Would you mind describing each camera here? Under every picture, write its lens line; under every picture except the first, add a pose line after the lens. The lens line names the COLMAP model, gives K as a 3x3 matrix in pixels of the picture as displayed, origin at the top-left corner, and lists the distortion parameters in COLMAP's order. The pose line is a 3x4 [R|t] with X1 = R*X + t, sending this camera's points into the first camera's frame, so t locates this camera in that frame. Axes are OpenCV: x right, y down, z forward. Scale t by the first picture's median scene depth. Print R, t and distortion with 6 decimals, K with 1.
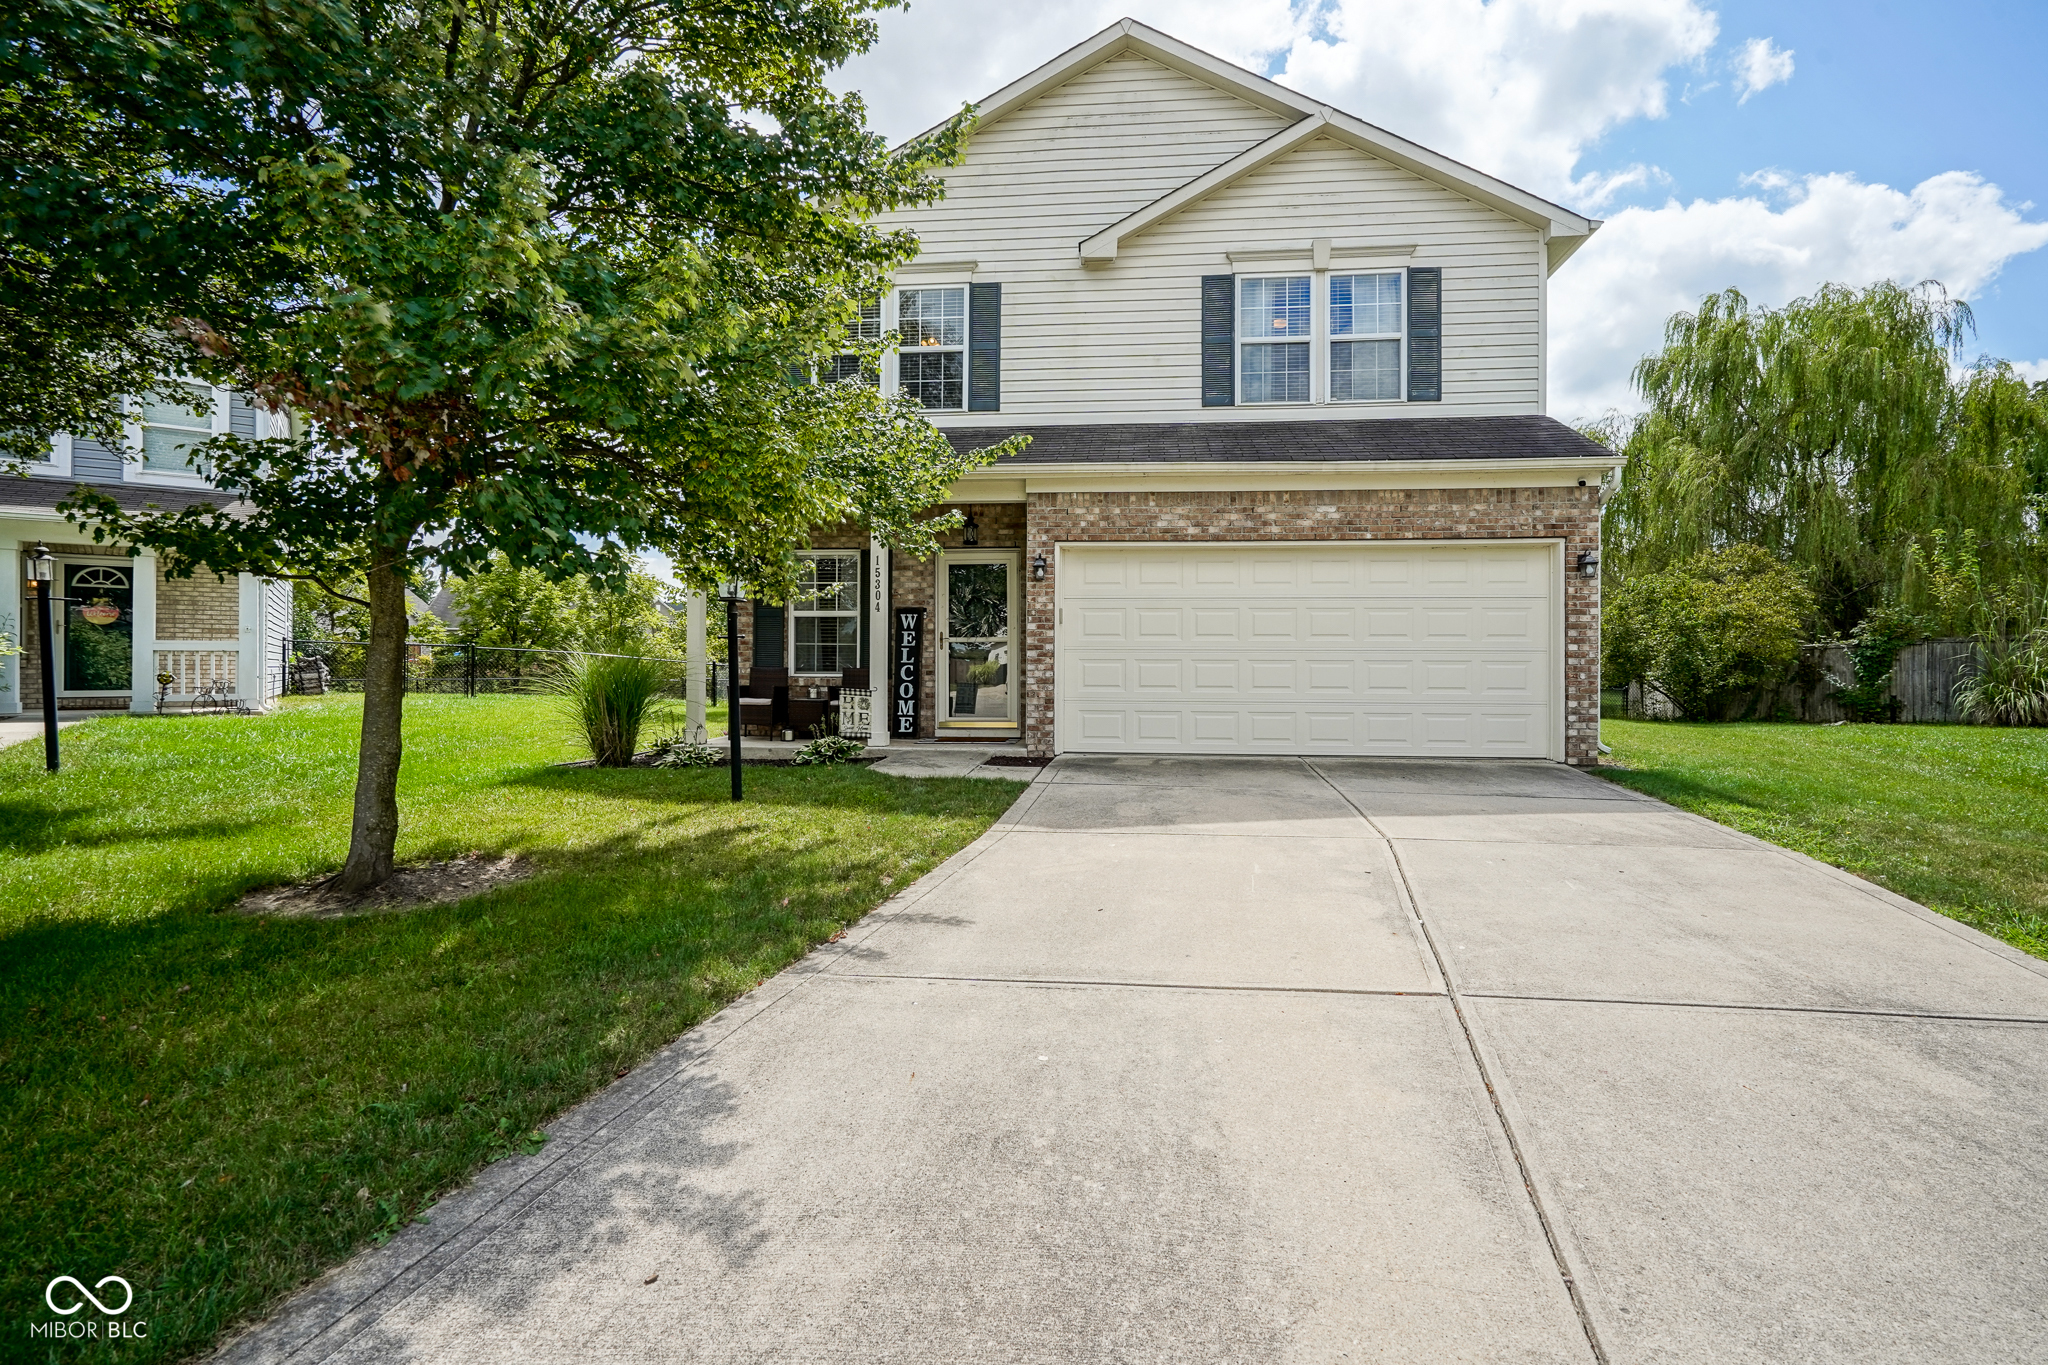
lens RADIAL K [[951.1, 0, 1025.0], [0, 951.1, 674.8], [0, 0, 1]] dist [-0.001534, -0.000407]
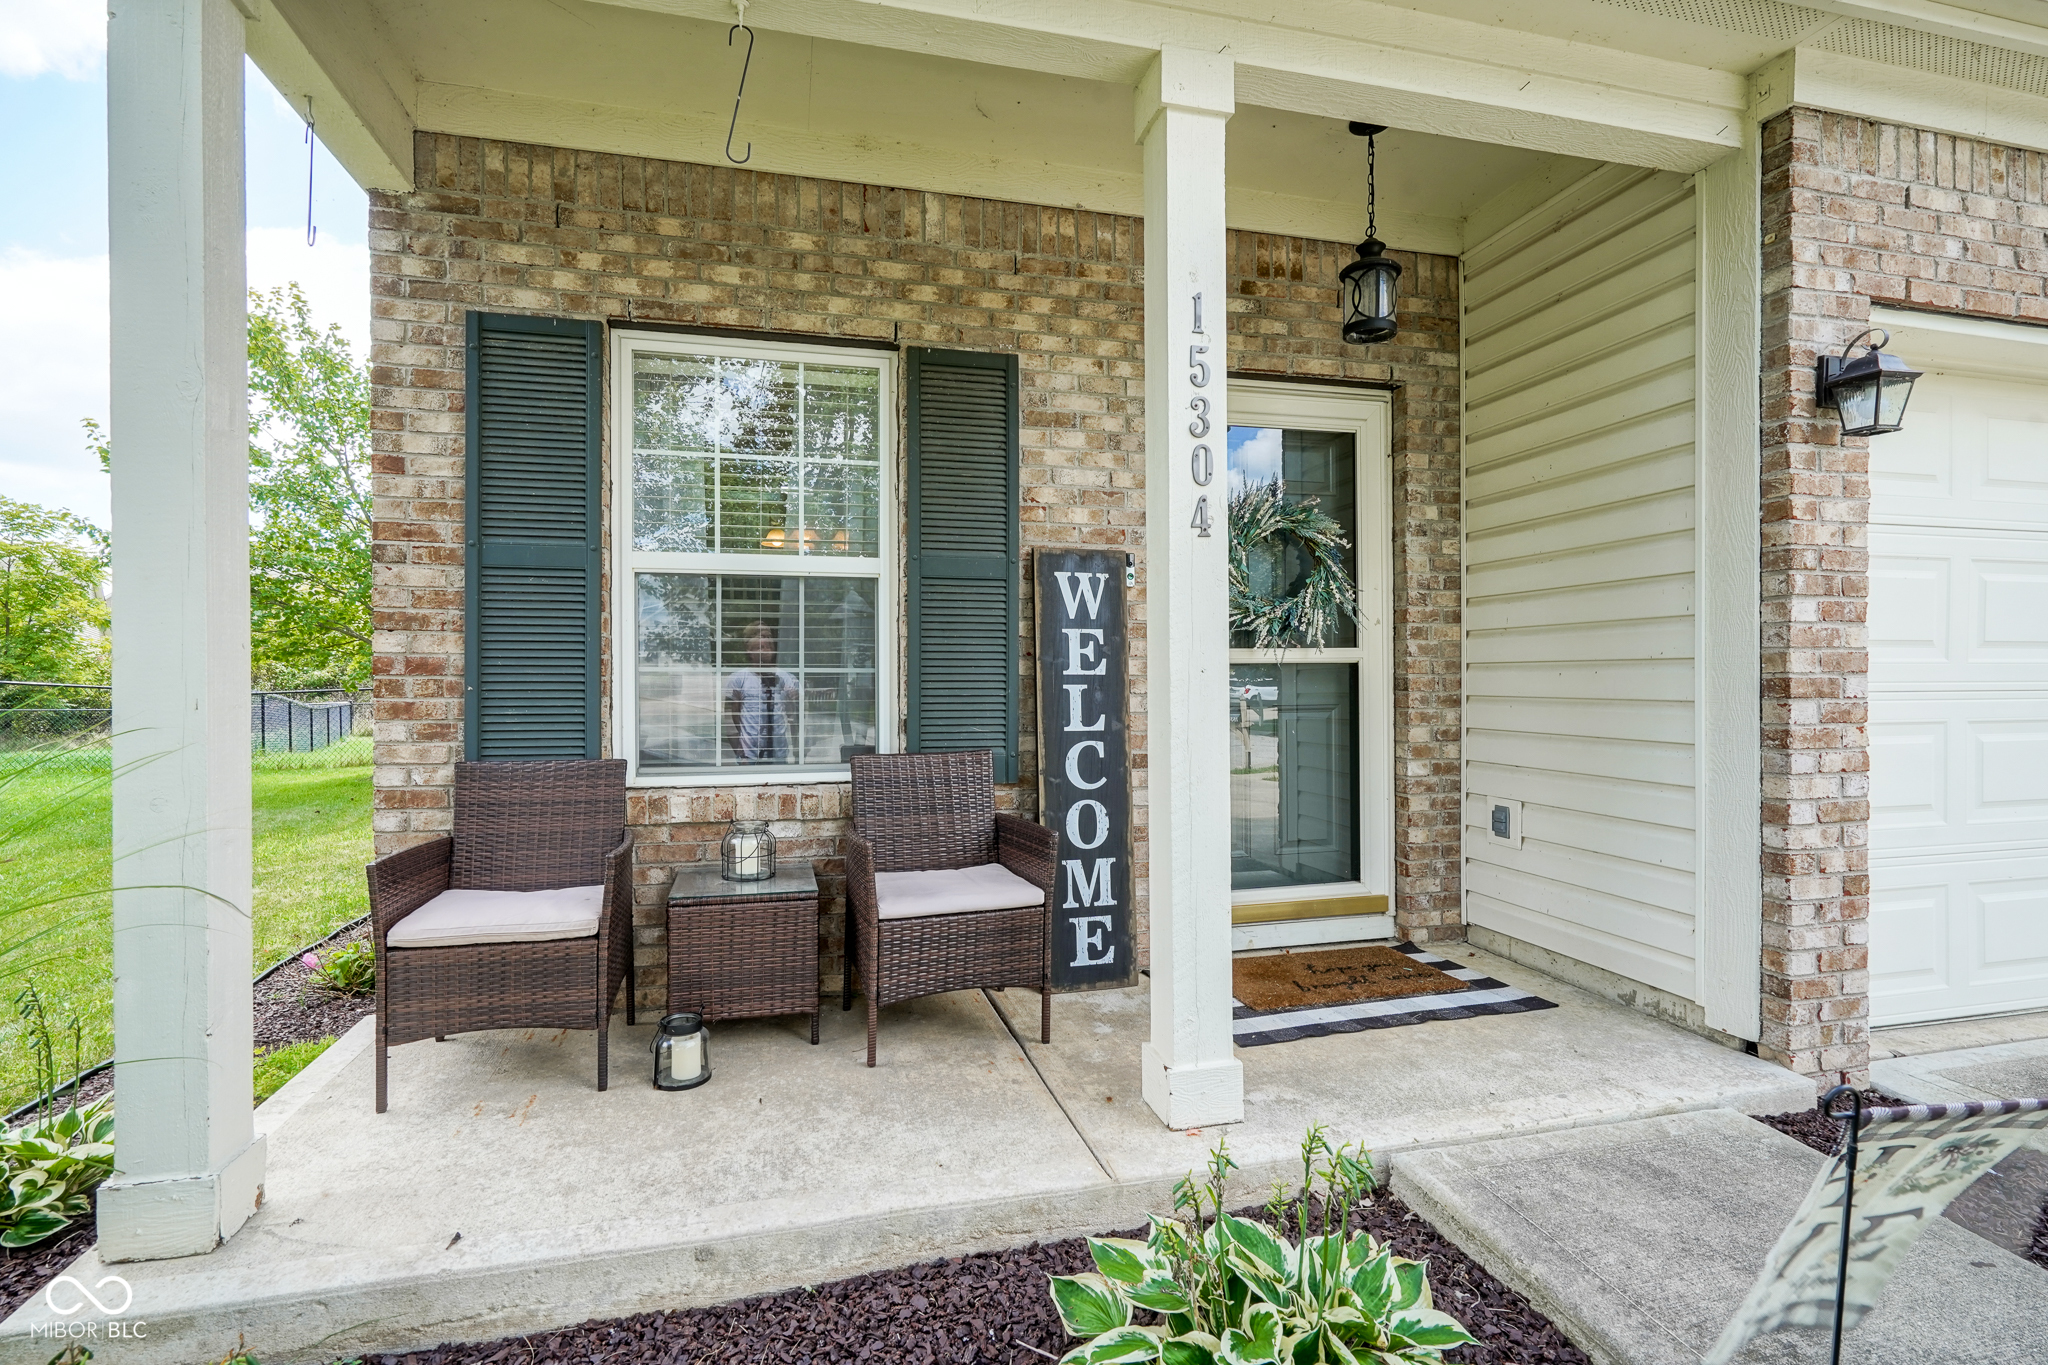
lens RADIAL K [[951.1, 0, 1019.8], [0, 951.1, 681.5], [0, 0, 1]] dist [-0.001534, -0.000407]
pose [[0.918761, -0.011891, 0.394635, -0.262098], [0.012136, 0.999925, 0.001876, -0.029759], [-0.394627, 0.003065, 0.918836, 0.732790]]
